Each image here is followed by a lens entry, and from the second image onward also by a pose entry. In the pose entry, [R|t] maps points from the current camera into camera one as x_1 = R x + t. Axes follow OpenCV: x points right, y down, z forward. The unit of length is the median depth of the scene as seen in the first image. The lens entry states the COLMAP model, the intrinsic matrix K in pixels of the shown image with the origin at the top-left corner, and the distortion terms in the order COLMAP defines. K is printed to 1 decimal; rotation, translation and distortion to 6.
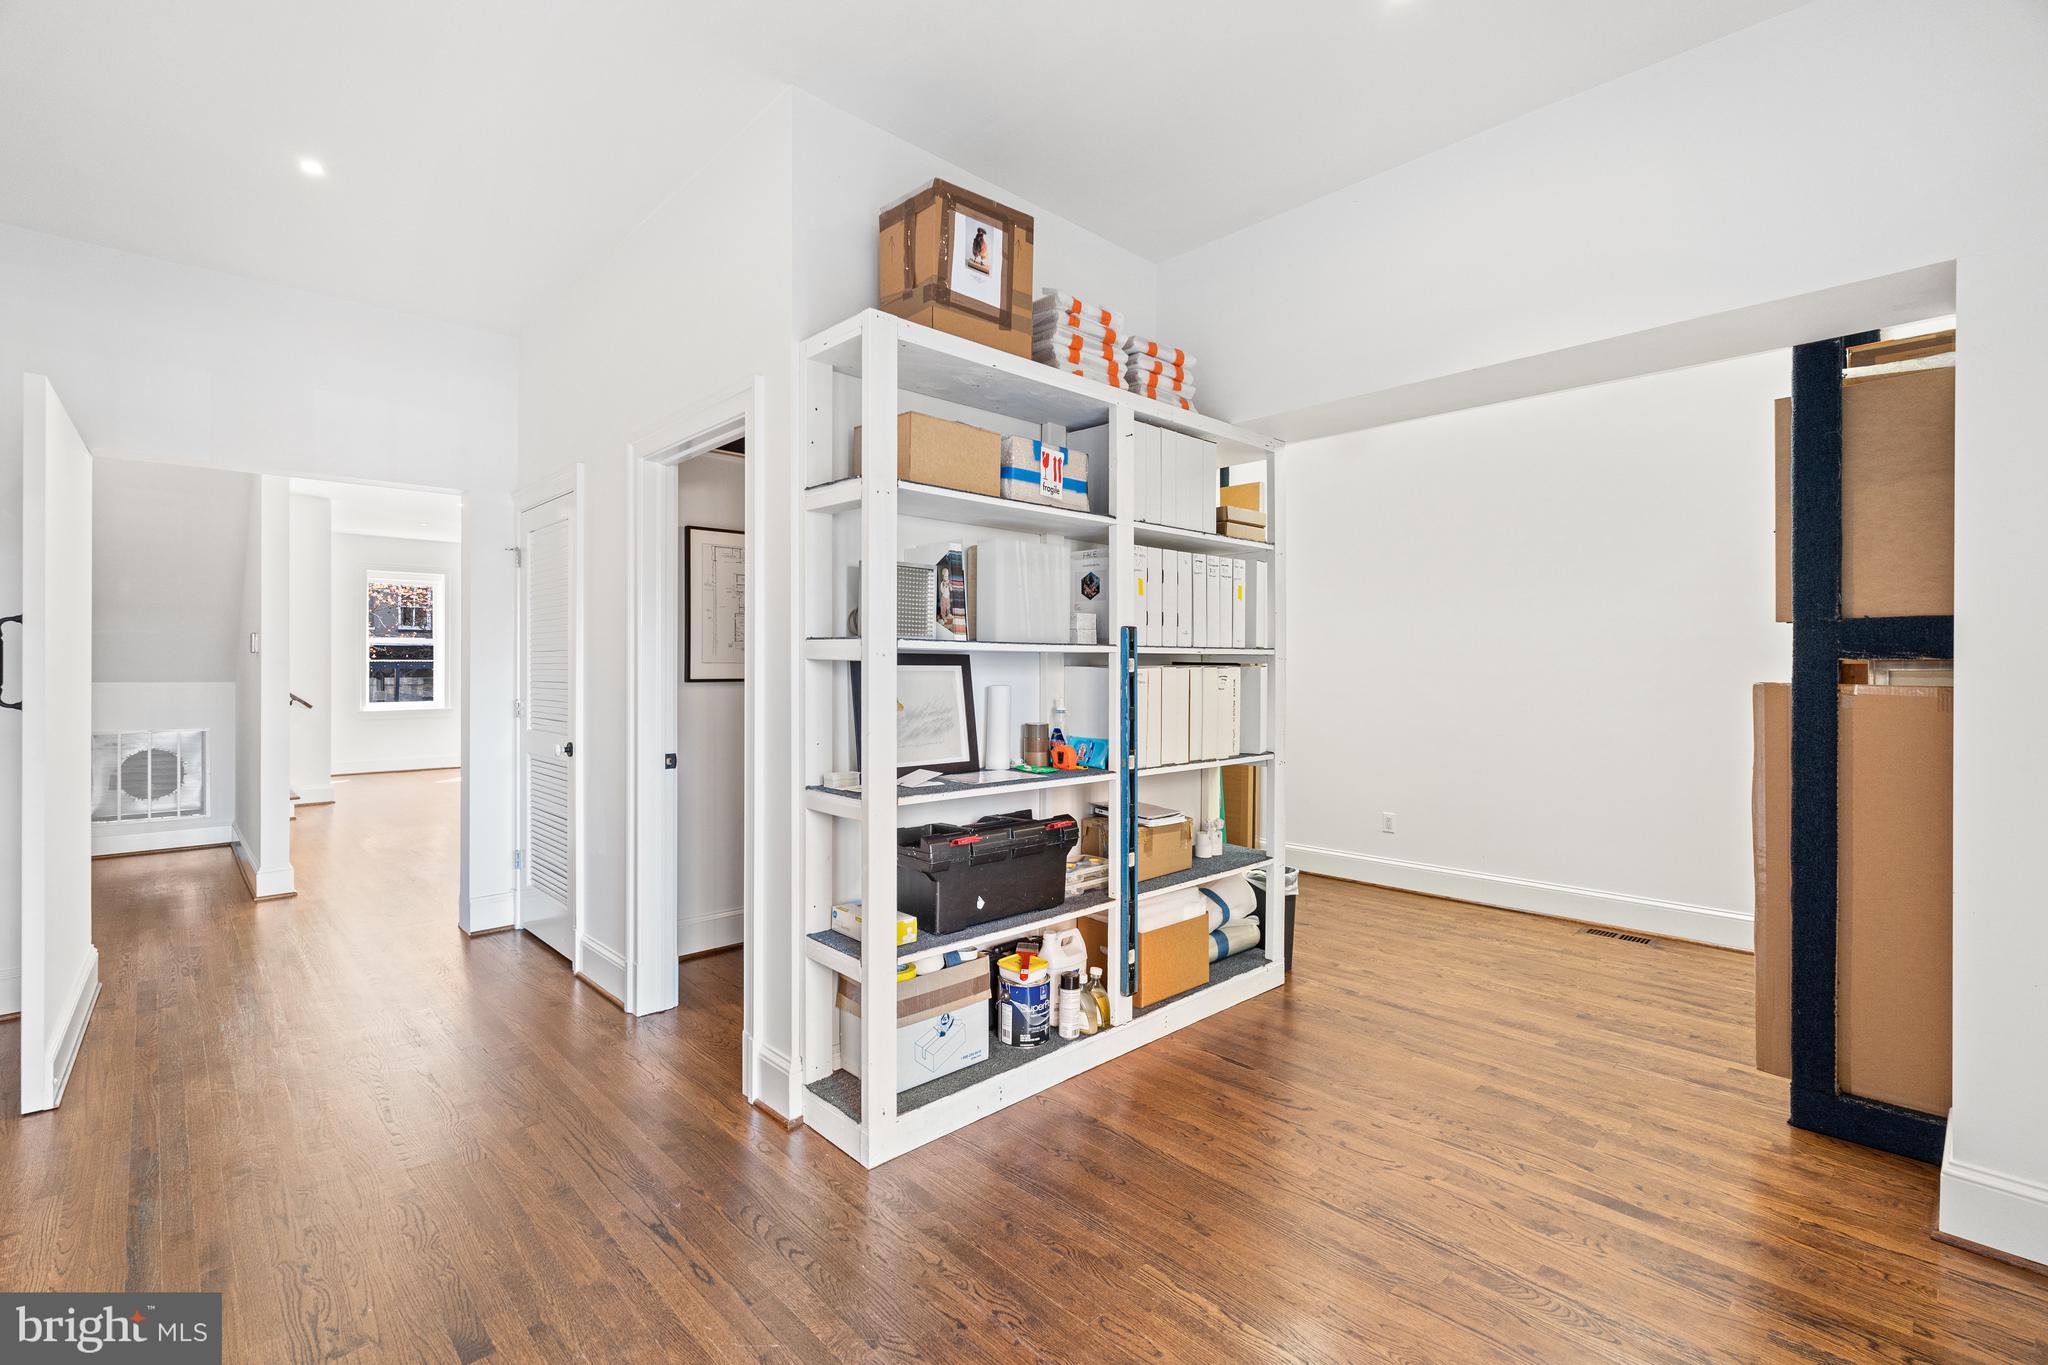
lens RADIAL K [[915.6, 0, 1026.8], [0, 915.6, 669.3], [0, 0, 1]] dist [0.000019, -0.000320]
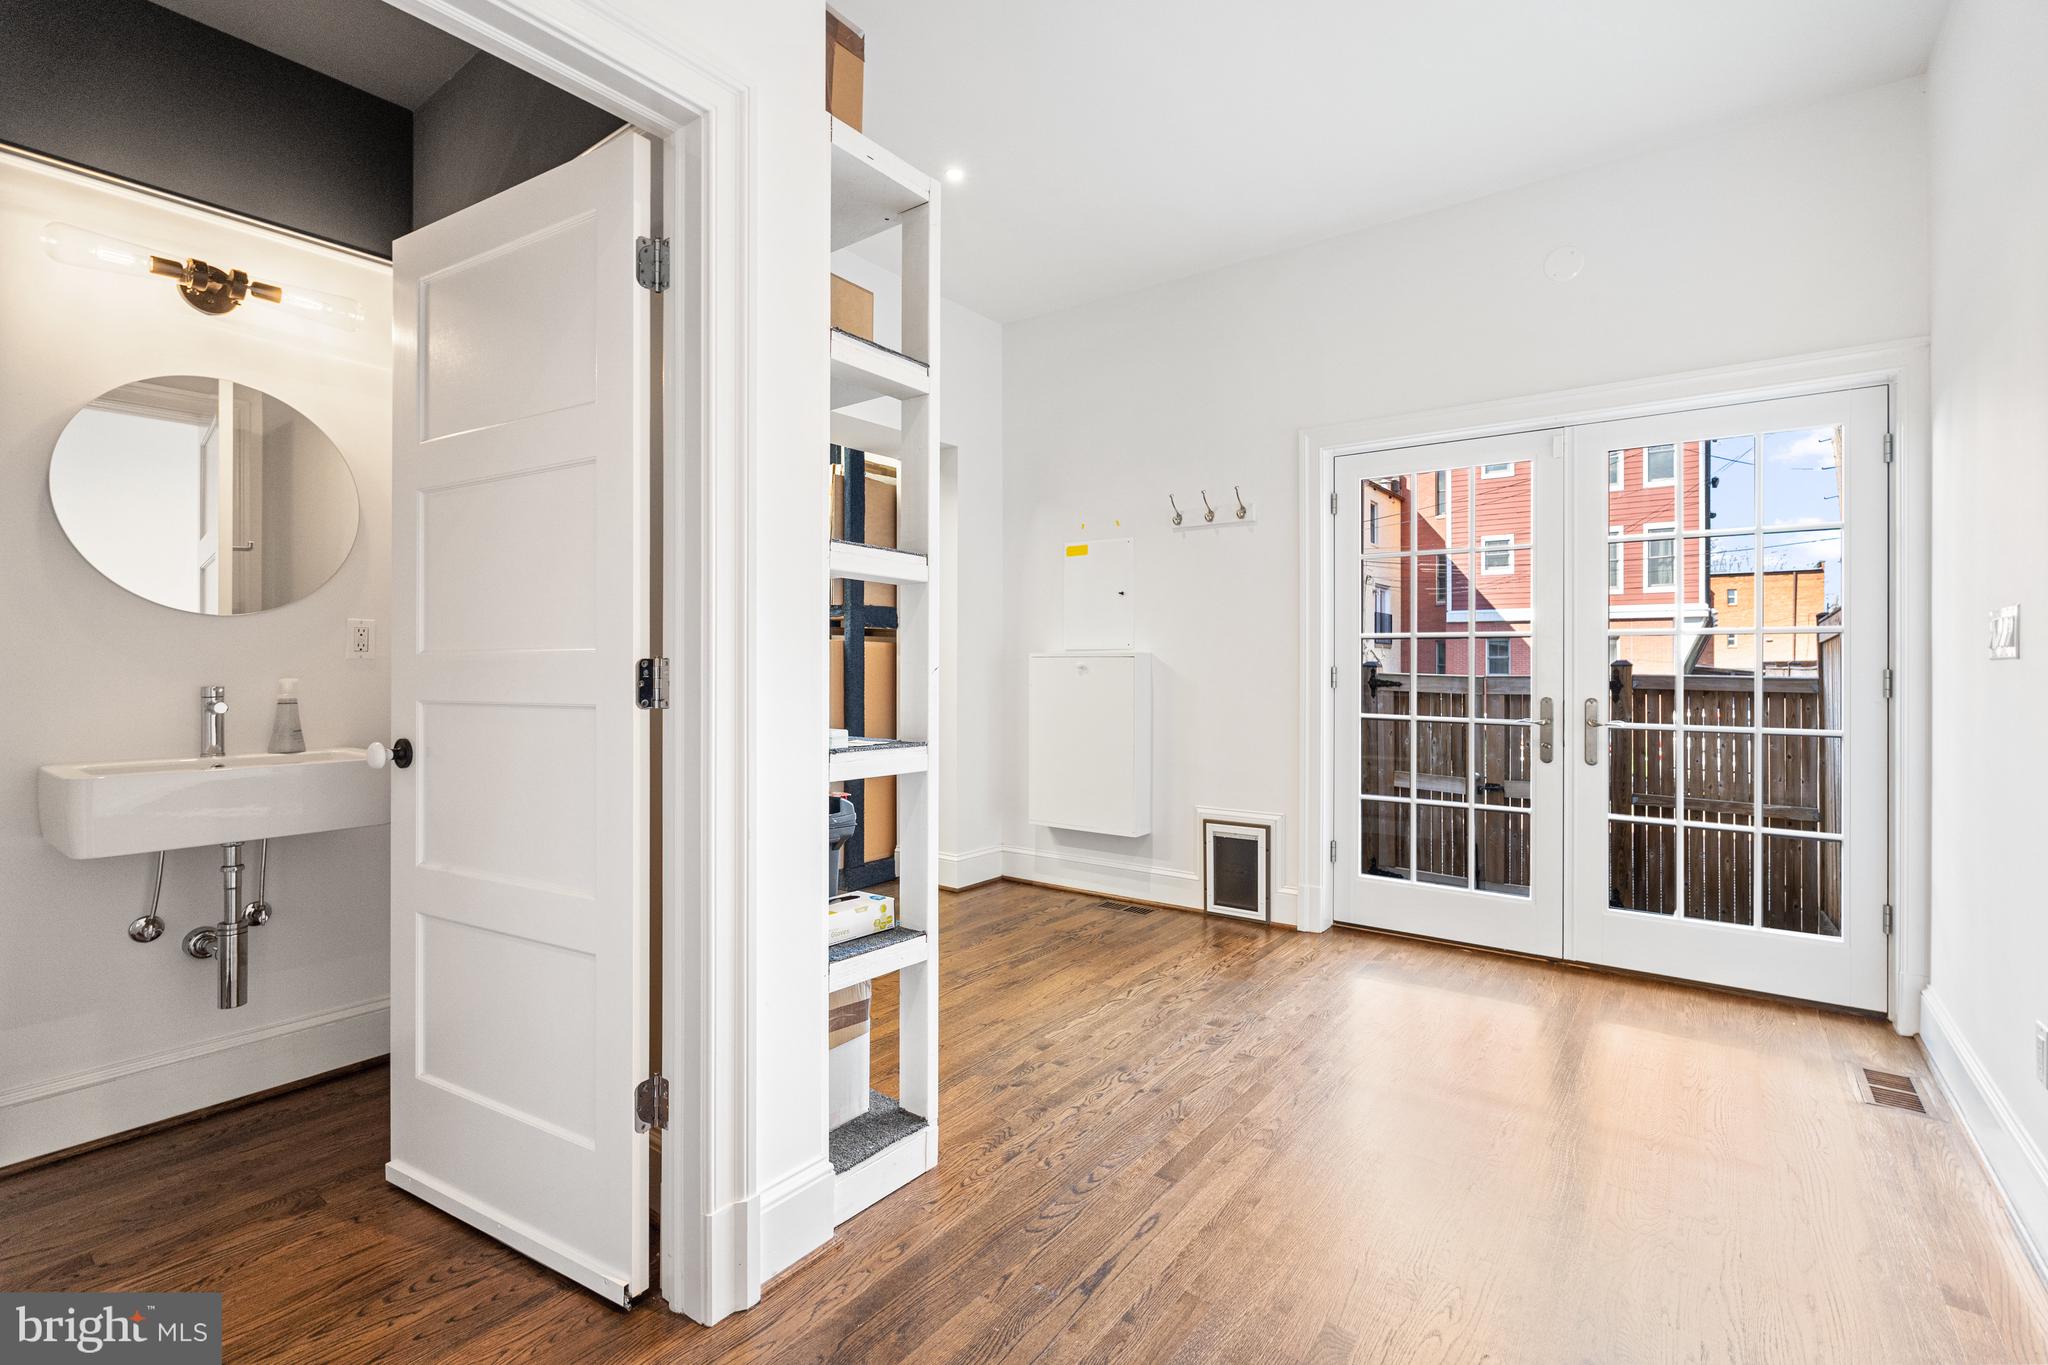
lens RADIAL K [[915.6, 0, 1019.4], [0, 915.6, 675.1], [0, 0, 1]] dist [0.000019, -0.000320]
pose [[-0.161661, -0.006137, 0.986827, -1.185839], [0.000058, 0.999981, 0.006228, 0.084864], [-0.986846, 0.001064, -0.161658, 1.209229]]
